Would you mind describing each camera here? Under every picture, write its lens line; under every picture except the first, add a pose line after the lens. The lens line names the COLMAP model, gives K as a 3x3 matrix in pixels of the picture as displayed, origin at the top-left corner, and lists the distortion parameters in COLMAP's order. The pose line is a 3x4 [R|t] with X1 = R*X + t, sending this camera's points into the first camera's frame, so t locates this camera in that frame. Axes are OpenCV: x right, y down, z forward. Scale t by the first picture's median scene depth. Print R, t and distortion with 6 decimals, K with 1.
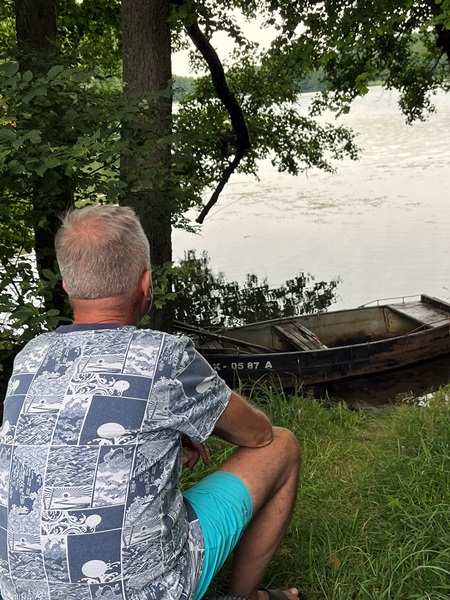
lens RADIAL K [[762.4, 0, 221.5], [0, 762.4, 300.4], [0, 0, 1]] dist [-0.023065, 0.000000]
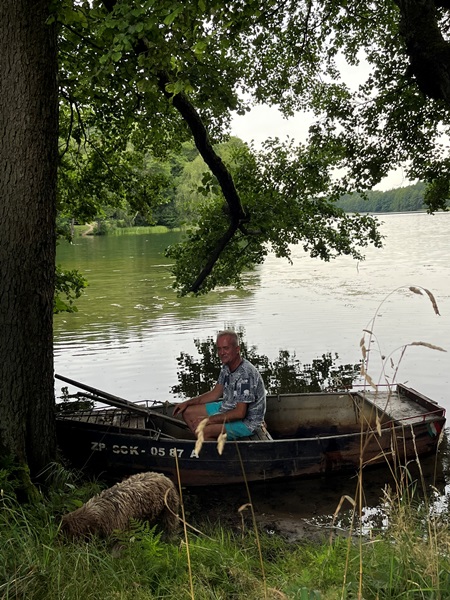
lens RADIAL K [[609.1, 0, 226.6], [0, 609.1, 298.5], [0, 0, 1]] dist [0.011299, 0.000000]
pose [[0.988418, 0.059029, -0.139808, 0.090046], [-0.075067, 0.990827, -0.112370, -0.005915], [0.131892, 0.121563, 0.983782, 0.161412]]
